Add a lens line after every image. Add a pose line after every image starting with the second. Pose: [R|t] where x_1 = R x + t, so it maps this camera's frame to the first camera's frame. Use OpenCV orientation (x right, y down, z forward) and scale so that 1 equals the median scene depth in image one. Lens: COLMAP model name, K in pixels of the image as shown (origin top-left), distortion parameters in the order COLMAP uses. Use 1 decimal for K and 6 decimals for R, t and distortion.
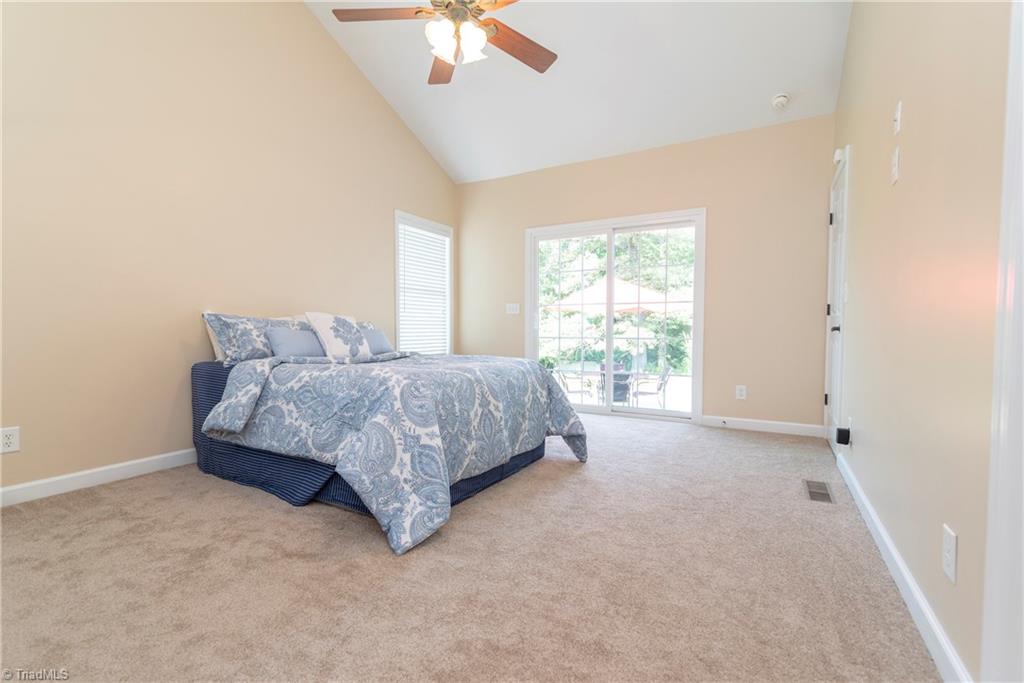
lens RADIAL K [[459.7, 0, 514.1], [0, 459.7, 346.2], [0, 0, 1]] dist [0.009853, -0.000471]
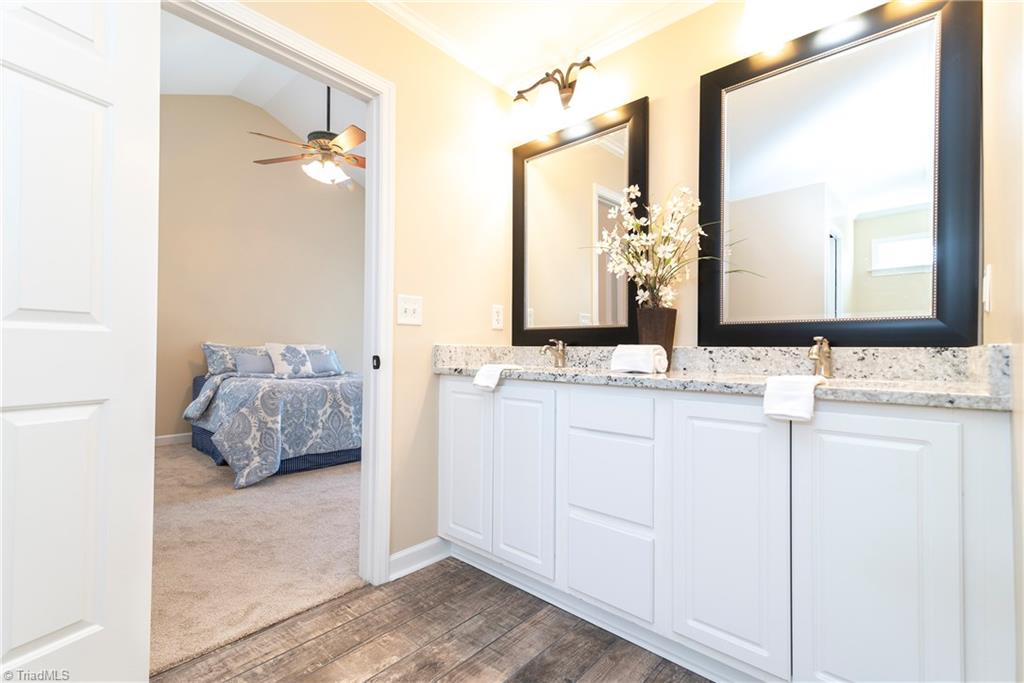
lens RADIAL K [[459.7, 0, 514.1], [0, 459.7, 346.2], [0, 0, 1]] dist [0.009853, -0.000471]
pose [[0.977670, 0.003488, -0.210116, 0.847546], [-0.013724, 0.998788, -0.047276, -0.007002], [0.209697, 0.049103, 0.976533, -0.365370]]
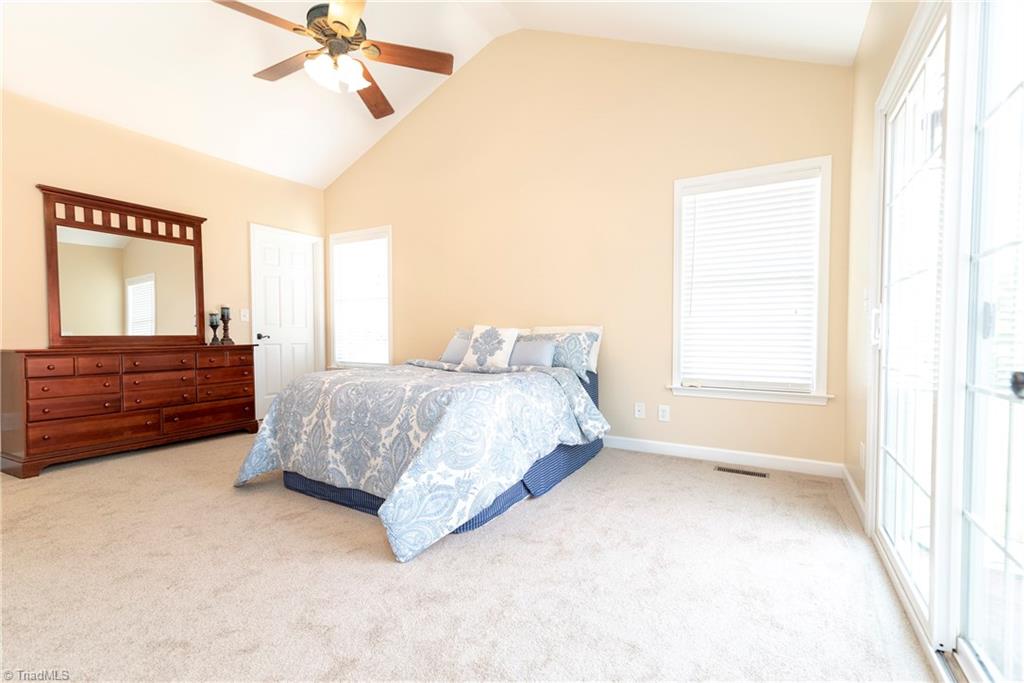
lens RADIAL K [[459.7, 0, 514.1], [0, 459.7, 346.2], [0, 0, 1]] dist [0.009853, -0.000471]
pose [[-0.007826, 0.026521, -0.999618, 0.982983], [-0.038191, 0.998911, 0.026801, -0.074621], [0.999240, 0.038386, -0.006804, 1.476369]]
